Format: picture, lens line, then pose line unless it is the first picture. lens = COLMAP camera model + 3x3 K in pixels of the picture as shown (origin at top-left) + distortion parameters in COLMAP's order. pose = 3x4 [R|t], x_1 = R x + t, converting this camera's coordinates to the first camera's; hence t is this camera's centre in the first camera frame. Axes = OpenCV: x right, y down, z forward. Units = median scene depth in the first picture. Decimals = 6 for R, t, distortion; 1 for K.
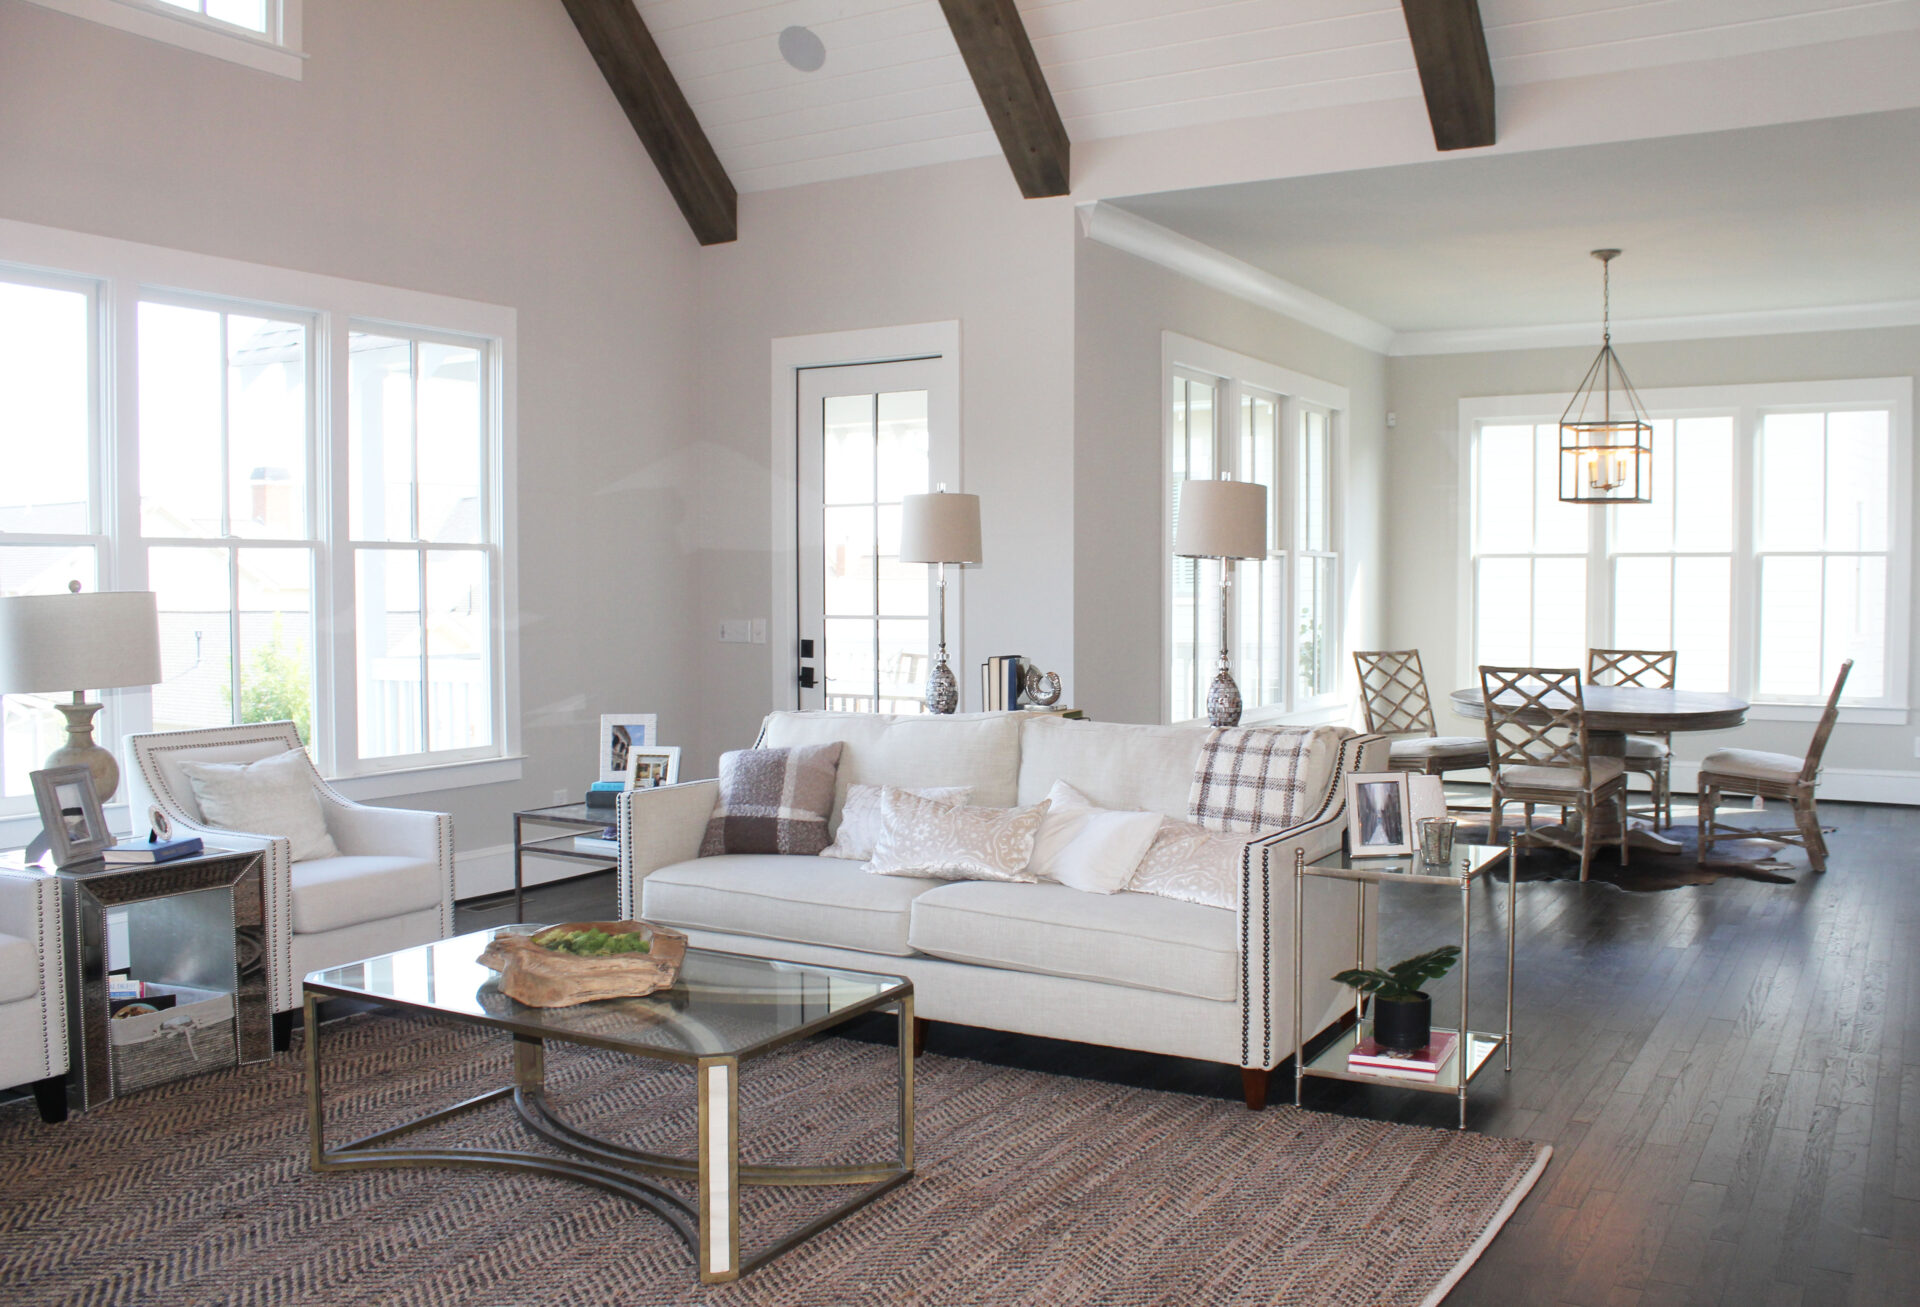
lens RADIAL K [[1749.6, 0, 960.2], [0, 1749.6, 644.4], [0, 0, 1]] dist [-0.122192, -0.004827]
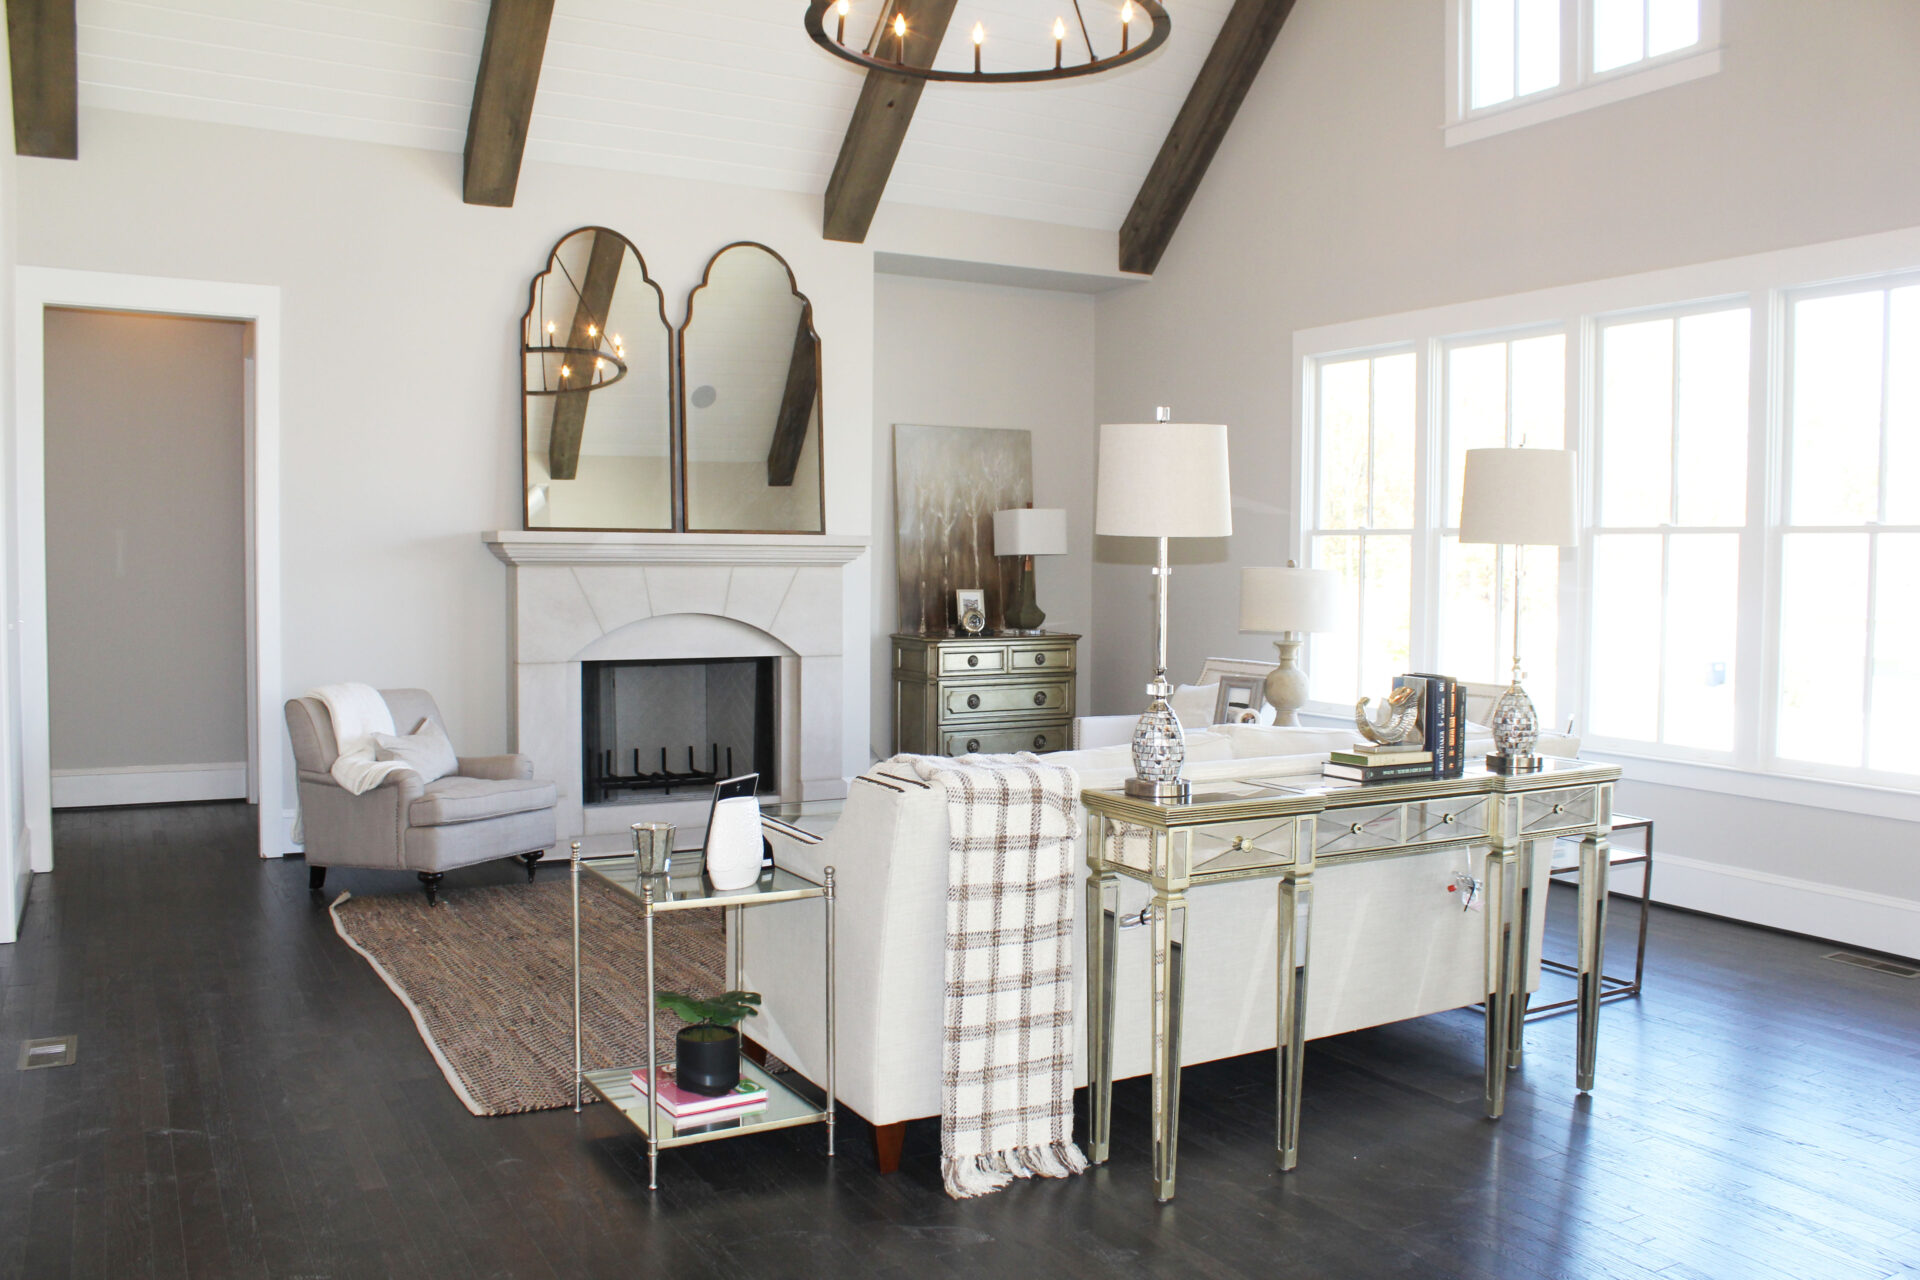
lens RADIAL K [[1636.6, 0, 962.6], [0, 1636.6, 627.2], [0, 0, 1]] dist [-0.061665, 0.023964]
pose [[-0.521437, 0.049298, -0.851865, 0.677525], [-0.036783, 0.996103, 0.080161, -0.066332], [0.852497, 0.073133, -0.517591, 1.149938]]
